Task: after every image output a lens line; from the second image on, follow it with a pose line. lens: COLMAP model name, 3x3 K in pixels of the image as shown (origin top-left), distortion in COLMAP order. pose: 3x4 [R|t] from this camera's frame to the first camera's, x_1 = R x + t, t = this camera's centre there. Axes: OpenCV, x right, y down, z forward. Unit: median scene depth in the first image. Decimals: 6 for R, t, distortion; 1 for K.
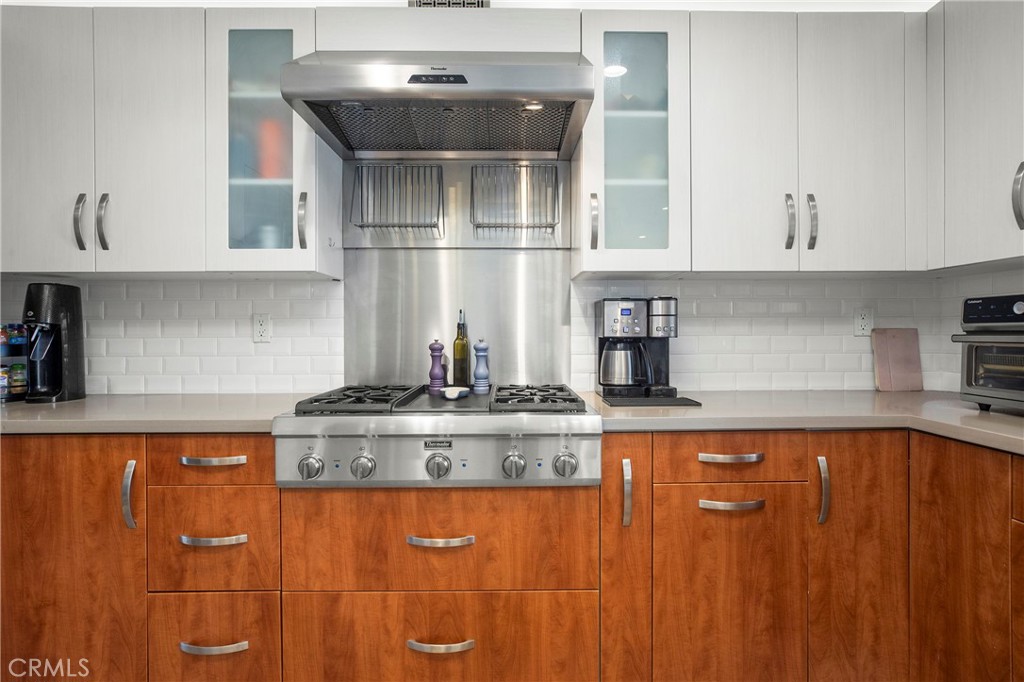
lens RADIAL K [[517.3, 0, 515.7], [0, 517.3, 330.9], [0, 0, 1]] dist [-0.011009, 0.005823]
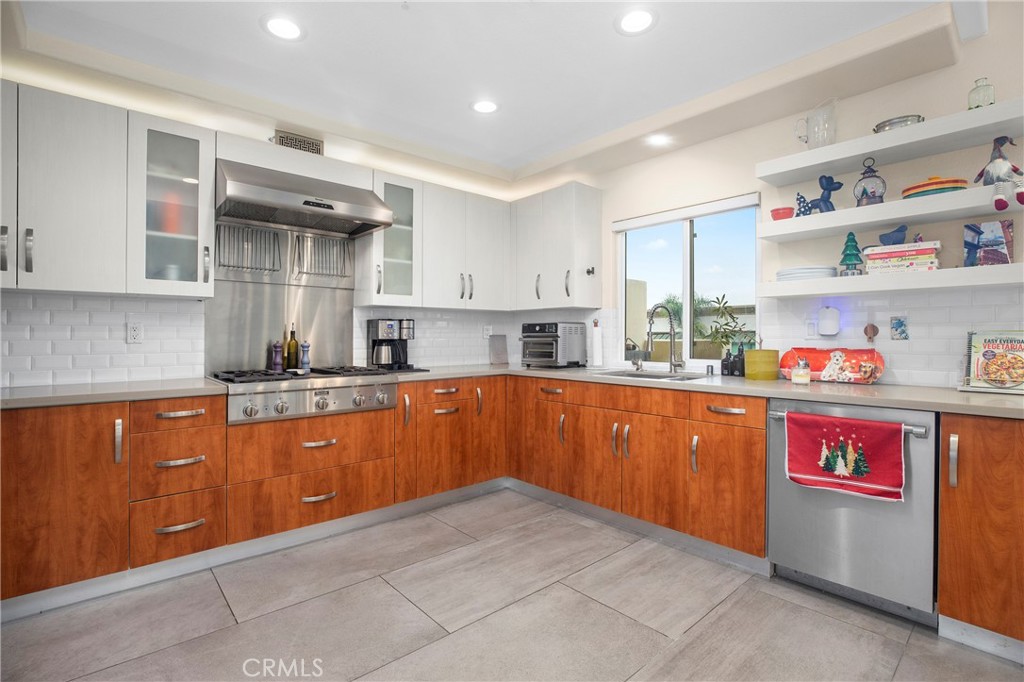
lens RADIAL K [[491.0, 0, 513.1], [0, 491.0, 340.2], [0, 0, 1]] dist [-0.019429, 0.000535]
pose [[0.761468, -0.002274, 0.648198, -0.780580], [-0.002699, 0.999974, 0.006680, 0.003688], [-0.648197, -0.006836, 0.761442, -0.866209]]
